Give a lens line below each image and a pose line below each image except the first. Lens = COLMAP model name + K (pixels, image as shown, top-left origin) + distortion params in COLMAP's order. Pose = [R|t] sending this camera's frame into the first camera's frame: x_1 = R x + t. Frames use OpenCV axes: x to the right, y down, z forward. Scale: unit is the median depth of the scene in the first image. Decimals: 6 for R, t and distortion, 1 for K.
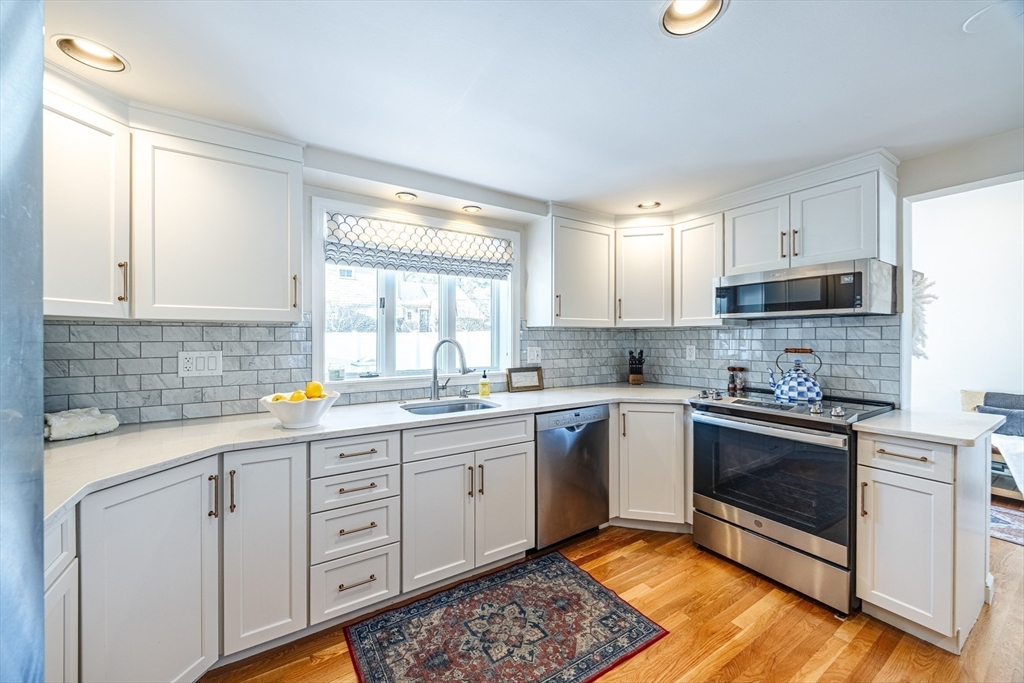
lens RADIAL K [[397.8, 0, 511.2], [0, 397.8, 341.1], [0, 0, 1]] dist [-0.003792, 0.000100]
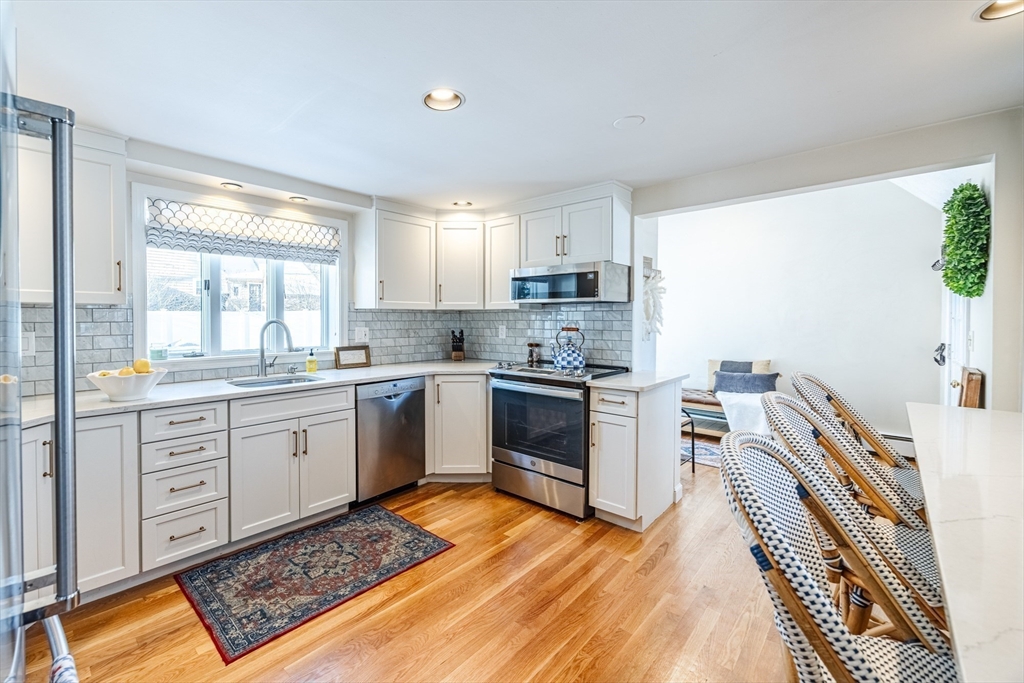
lens RADIAL K [[431.7, 0, 465.5], [0, 431.7, 327.3], [0, 0, 1]] dist [-0.006161, 0.000532]
pose [[0.971755, -0.003603, 0.235963, 0.074126], [0.000482, 0.999912, 0.013281, -0.001126], [-0.235990, -0.012792, 0.971671, -0.285943]]
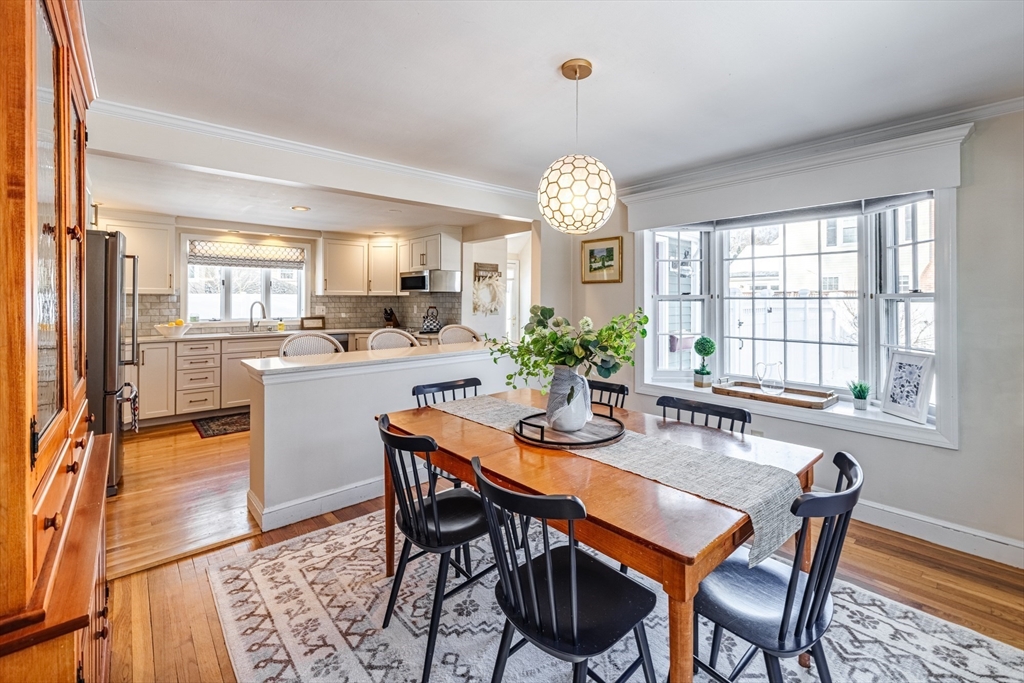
lens RADIAL K [[406.1, 0, 507.8], [0, 406.1, 300.6], [0, 0, 1]] dist [0.002132, -0.000503]
pose [[0.982812, 0.003472, 0.184576, 0.766791], [-0.002130, 0.999970, -0.007463, 0.002526], [-0.184596, 0.006942, 0.982790, -1.365339]]
